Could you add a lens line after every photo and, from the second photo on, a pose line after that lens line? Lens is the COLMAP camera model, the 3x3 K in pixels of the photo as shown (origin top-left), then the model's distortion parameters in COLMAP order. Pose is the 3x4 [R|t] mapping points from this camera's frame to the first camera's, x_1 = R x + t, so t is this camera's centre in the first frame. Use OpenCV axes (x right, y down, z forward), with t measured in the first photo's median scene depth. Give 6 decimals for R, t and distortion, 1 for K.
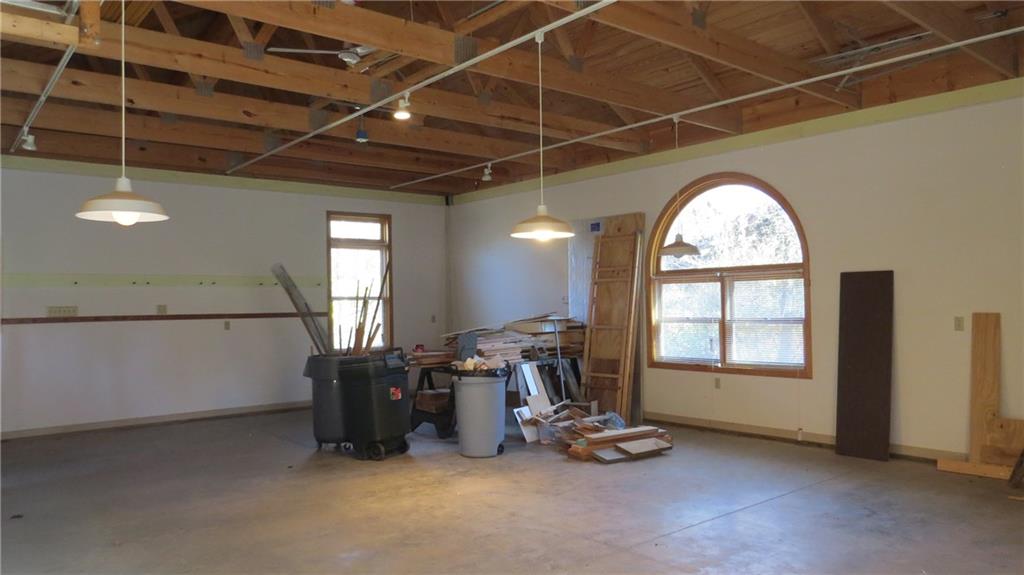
lens RADIAL K [[742.4, 0, 517.2], [0, 742.4, 289.8], [0, 0, 1]] dist [-0.011205, -0.002208]
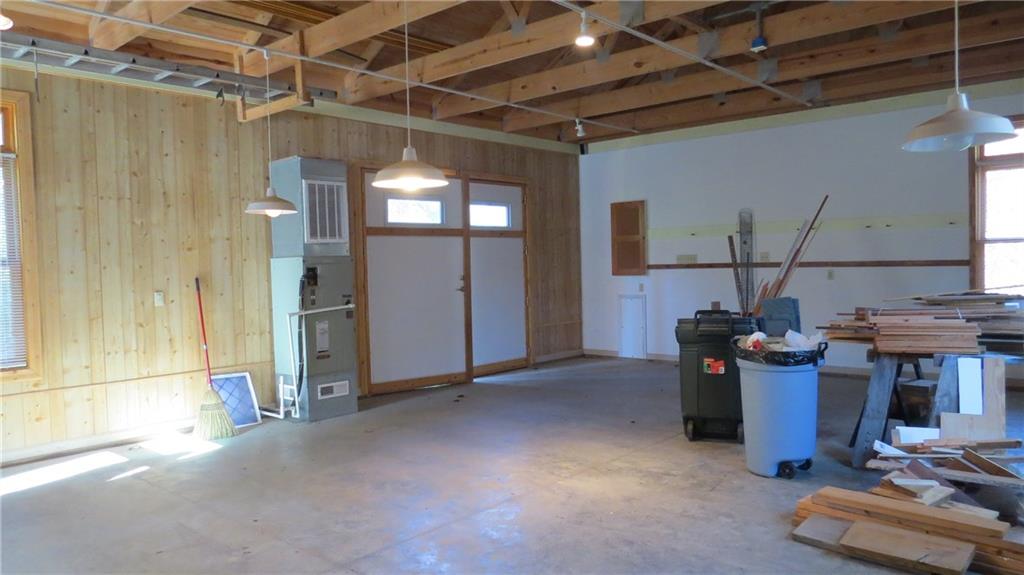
lens RADIAL K [[742.4, 0, 516.3], [0, 742.4, 287.1], [0, 0, 1]] dist [-0.011205, -0.002208]
pose [[0.150800, 0.044912, -0.987544, 0.716034], [0.038958, 0.997921, 0.051332, 0.003453], [0.987796, -0.046213, 0.148737, 0.795103]]
